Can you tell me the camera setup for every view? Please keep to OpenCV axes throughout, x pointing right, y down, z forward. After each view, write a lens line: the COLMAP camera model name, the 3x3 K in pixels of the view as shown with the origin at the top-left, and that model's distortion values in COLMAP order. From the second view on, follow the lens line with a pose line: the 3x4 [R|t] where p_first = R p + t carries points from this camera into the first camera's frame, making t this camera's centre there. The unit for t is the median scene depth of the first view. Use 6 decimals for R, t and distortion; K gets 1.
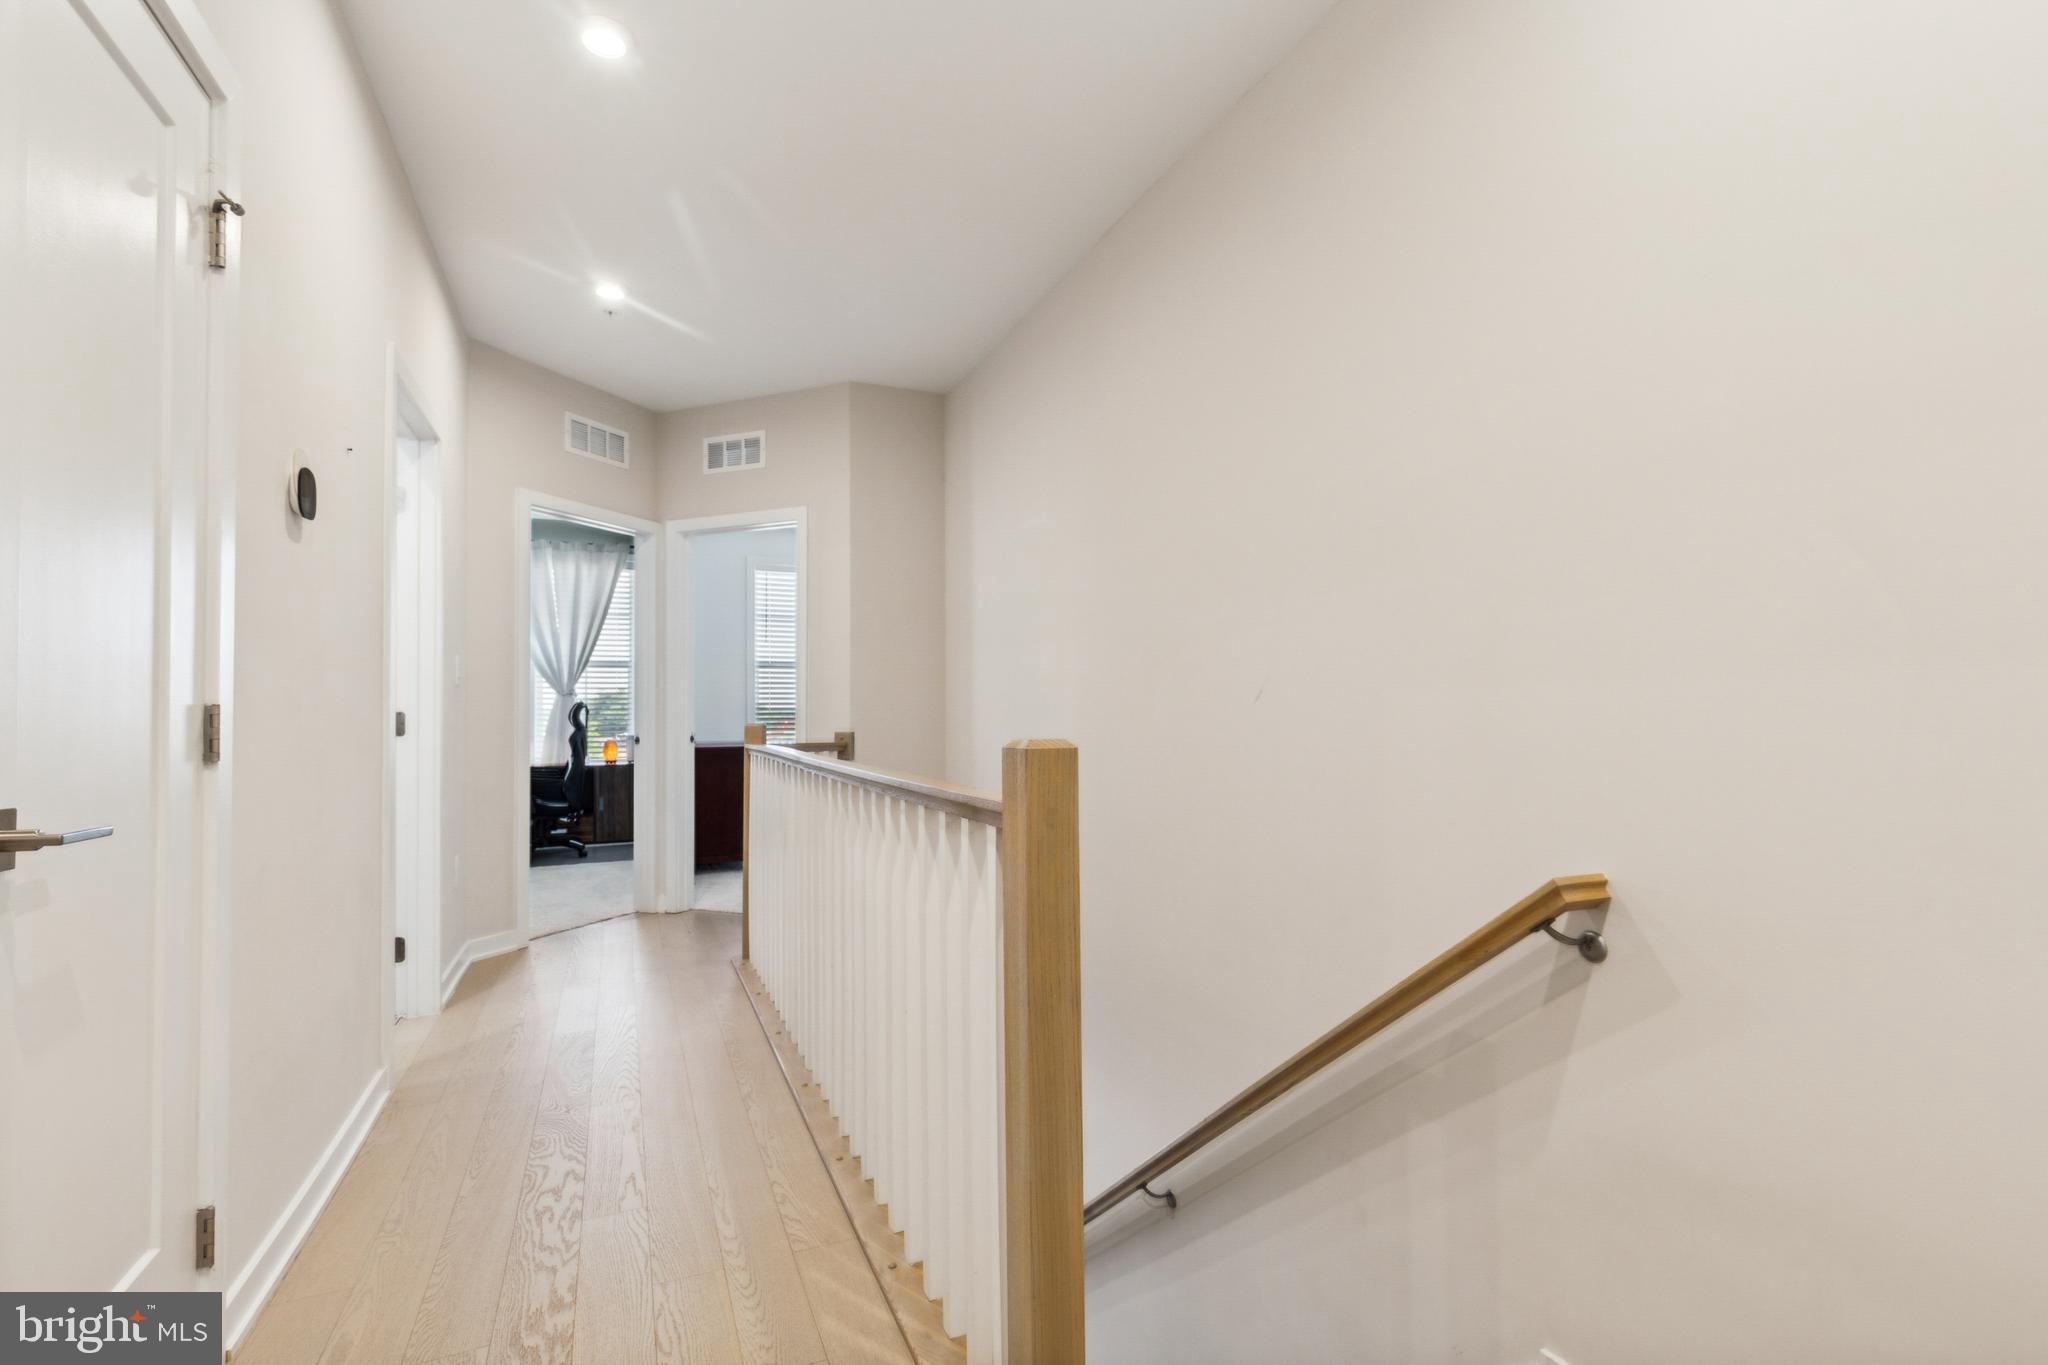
lens RADIAL K [[932.2, 0, 1025.2], [0, 932.2, 701.6], [0, 0, 1]] dist [0.001900, 0.000125]
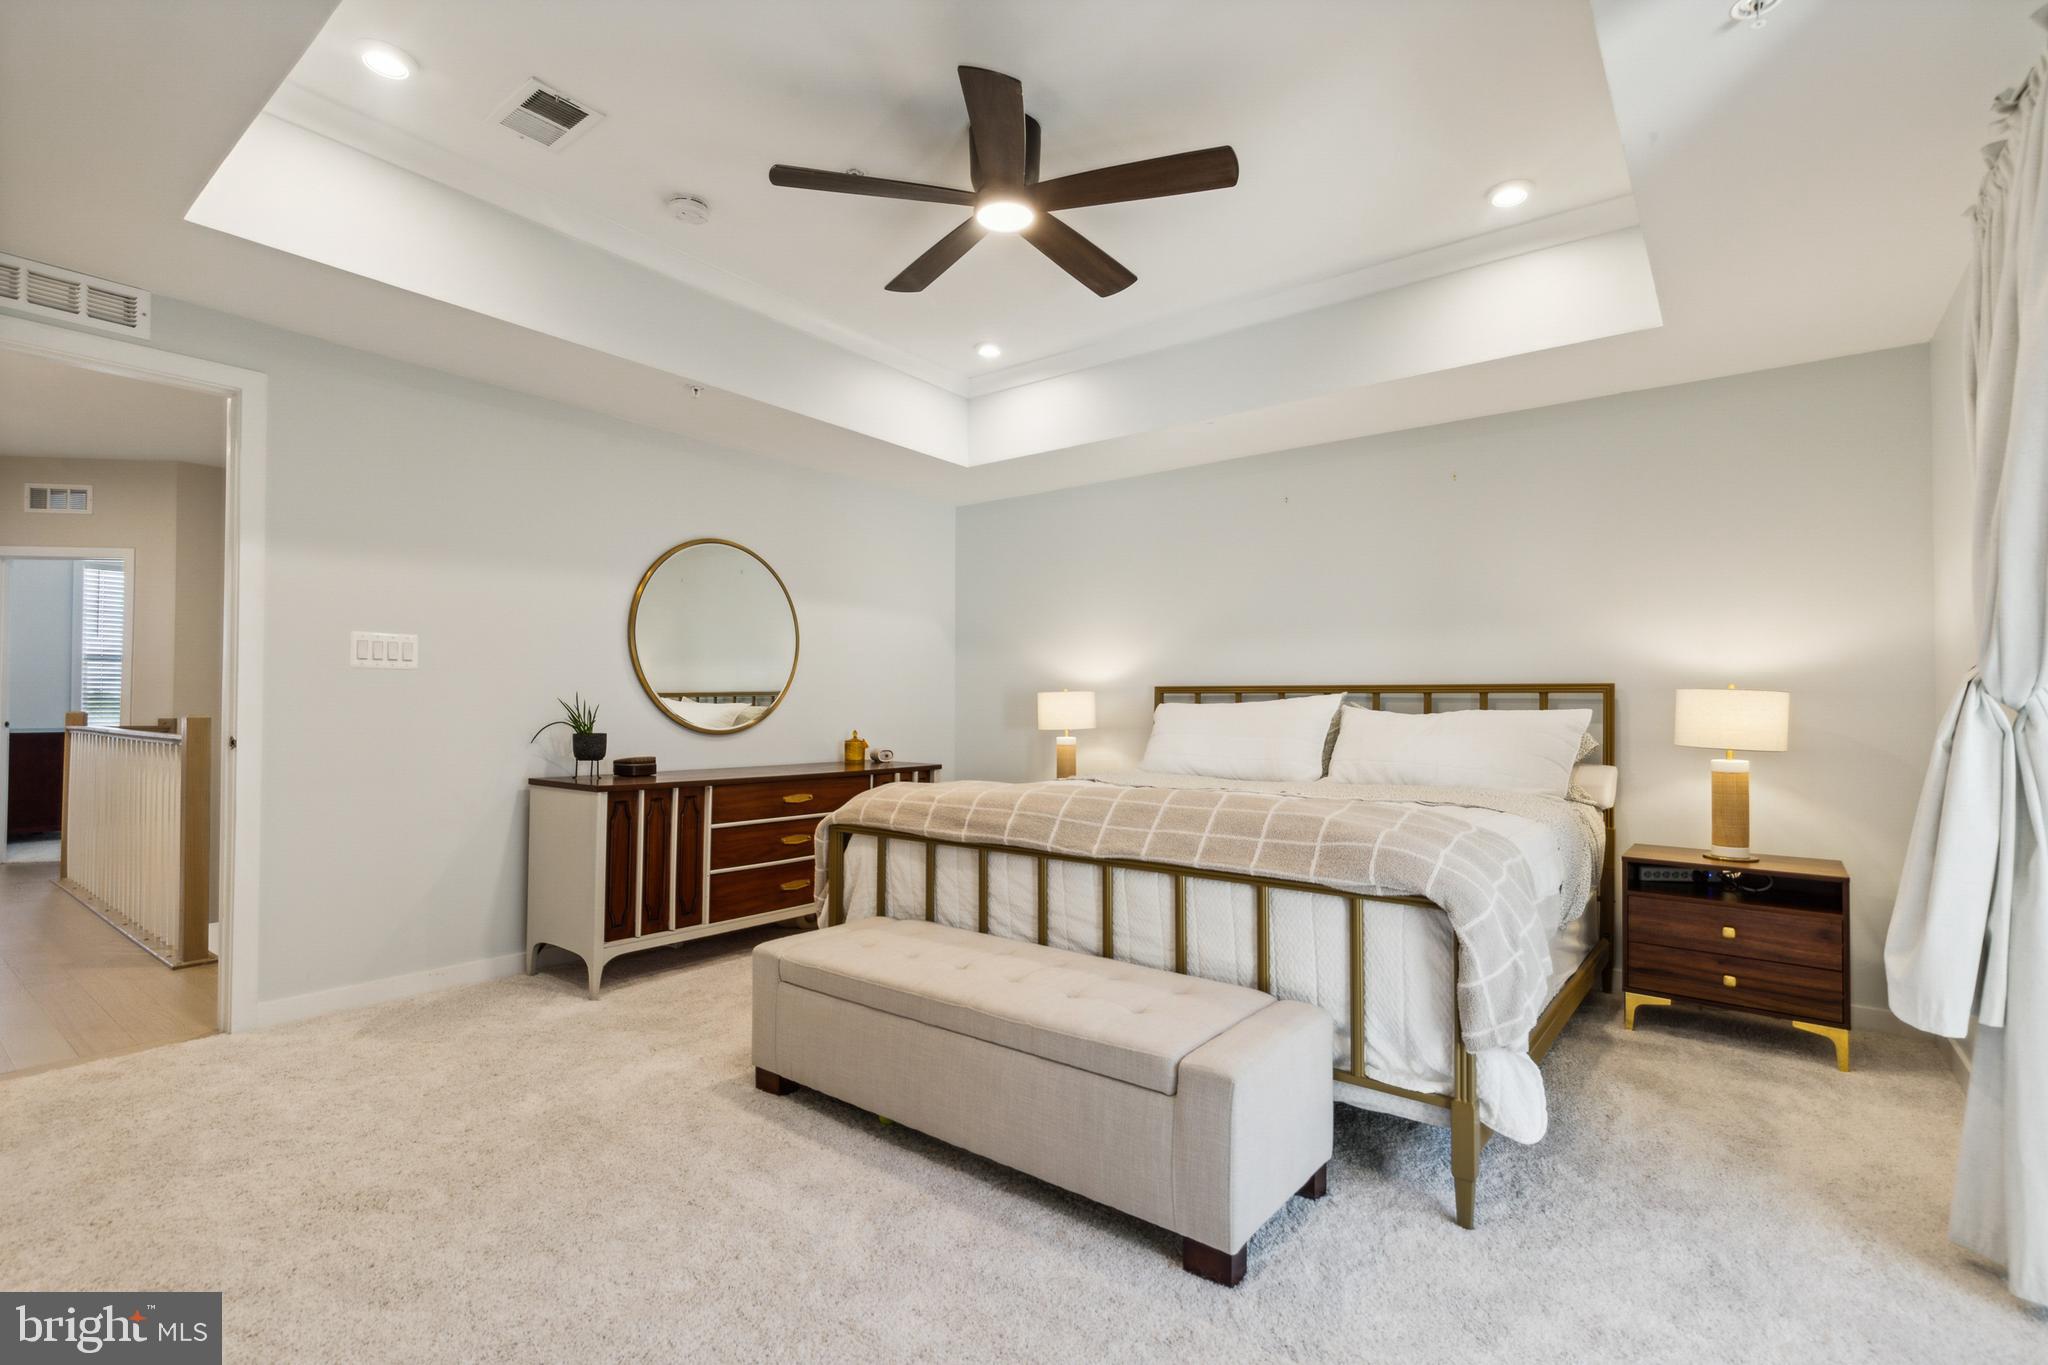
lens RADIAL K [[932.2, 0, 1021.7], [0, 932.2, 692.7], [0, 0, 1]] dist [0.001900, 0.000125]
pose [[0.875960, 0.012258, 0.482228, 0.230542], [-0.009363, 0.999921, -0.008410, -0.004207], [-0.482293, 0.002852, 0.876005, -0.760144]]
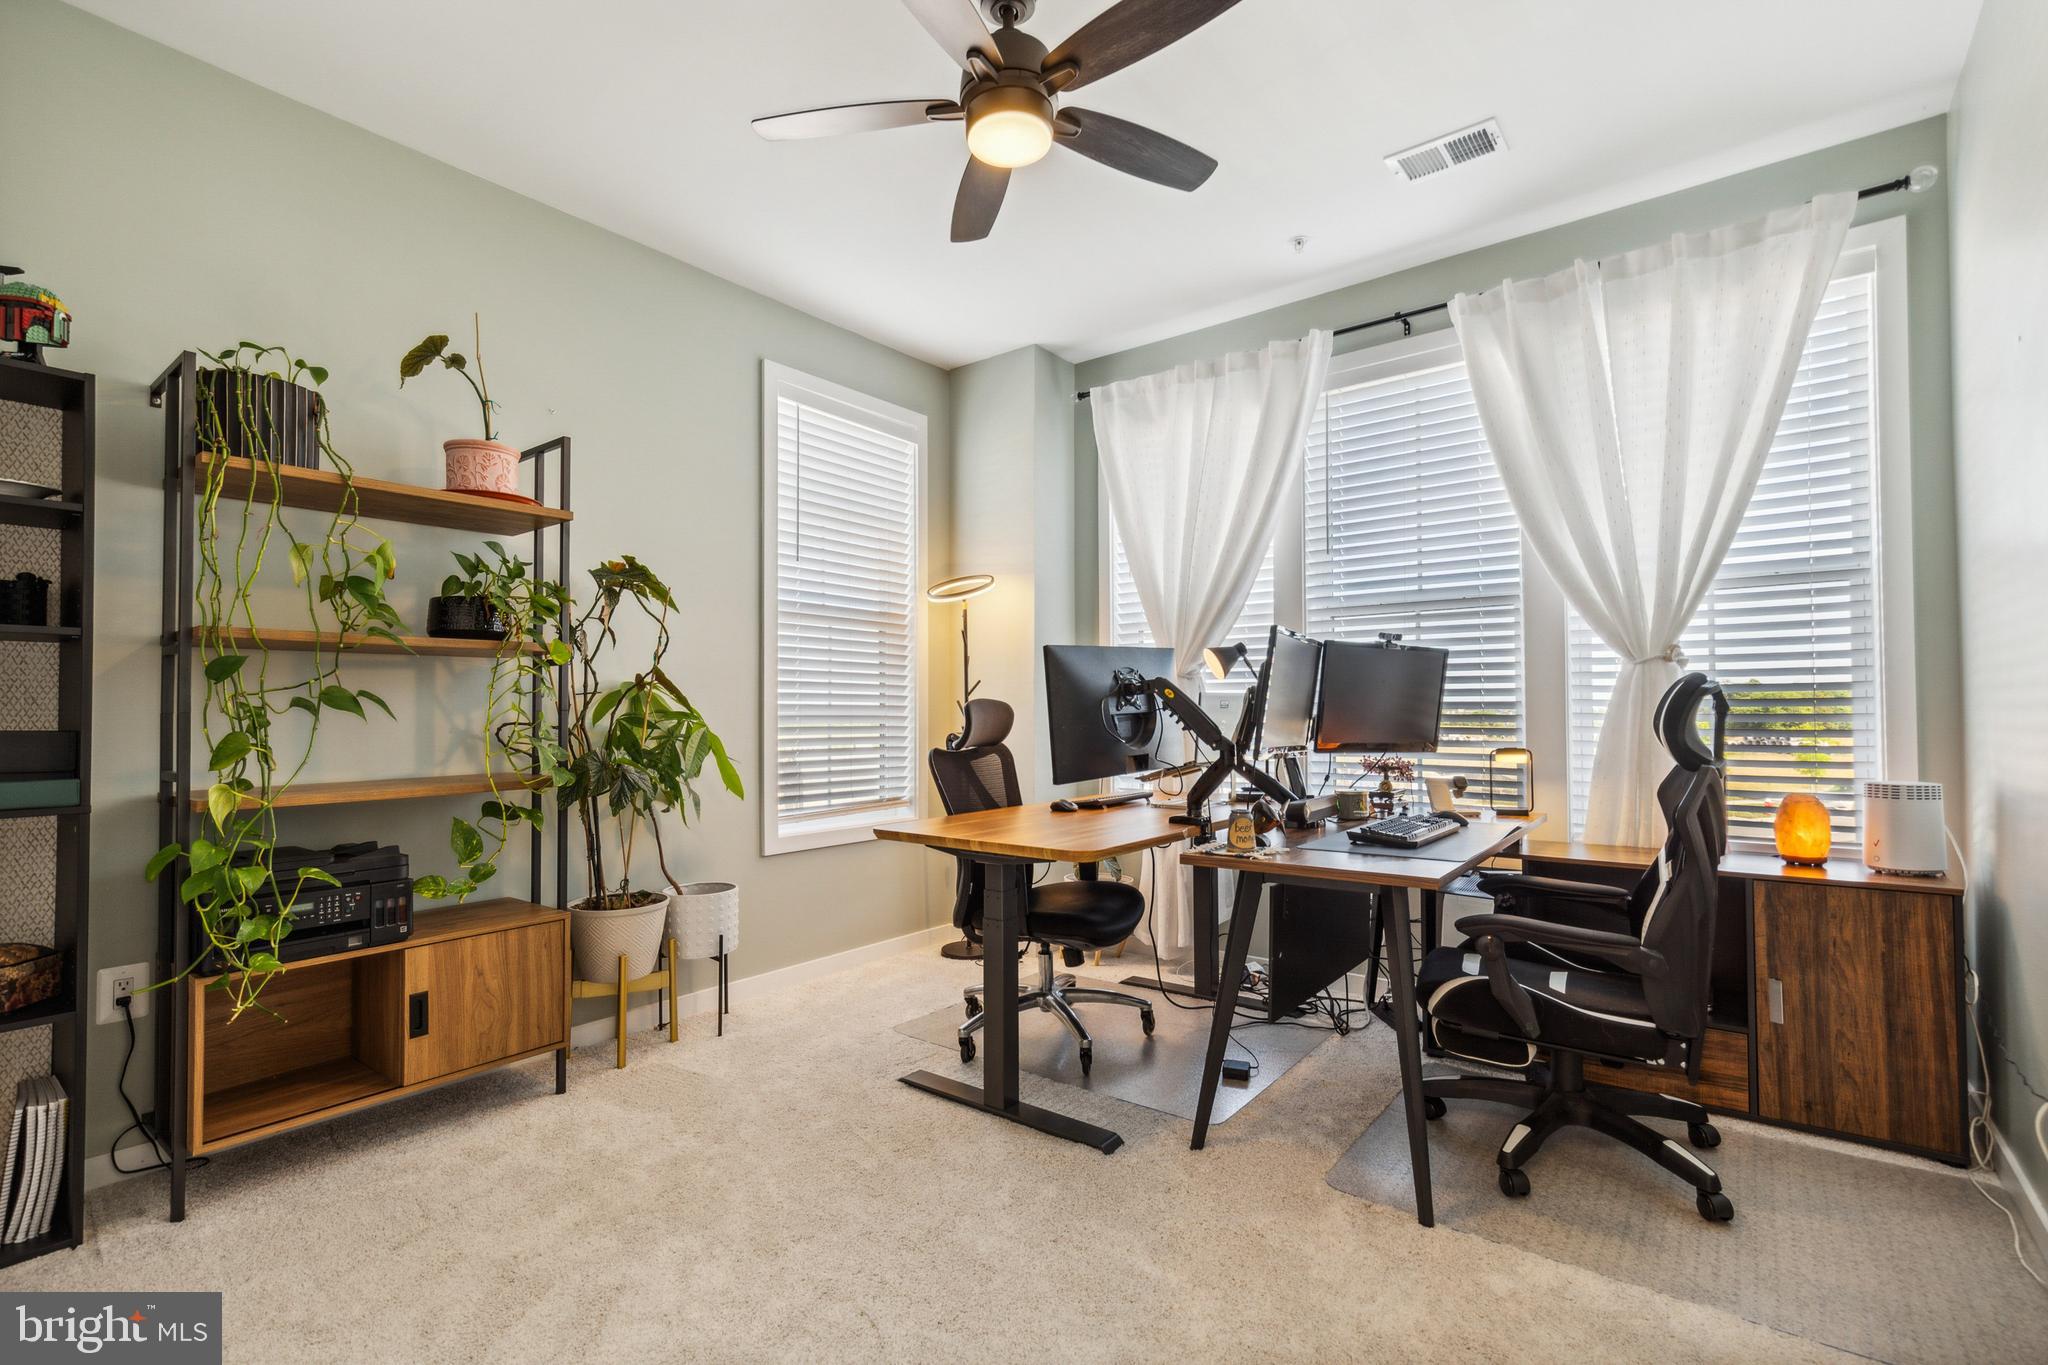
lens RADIAL K [[932.2, 0, 1020.0], [0, 932.2, 695.7], [0, 0, 1]] dist [0.001900, 0.000125]
pose [[0.475573, -0.018166, -0.879489, -0.290551], [0.011136, 0.999831, -0.014630, 0.008722], [0.879606, -0.002837, 0.475695, 0.612039]]
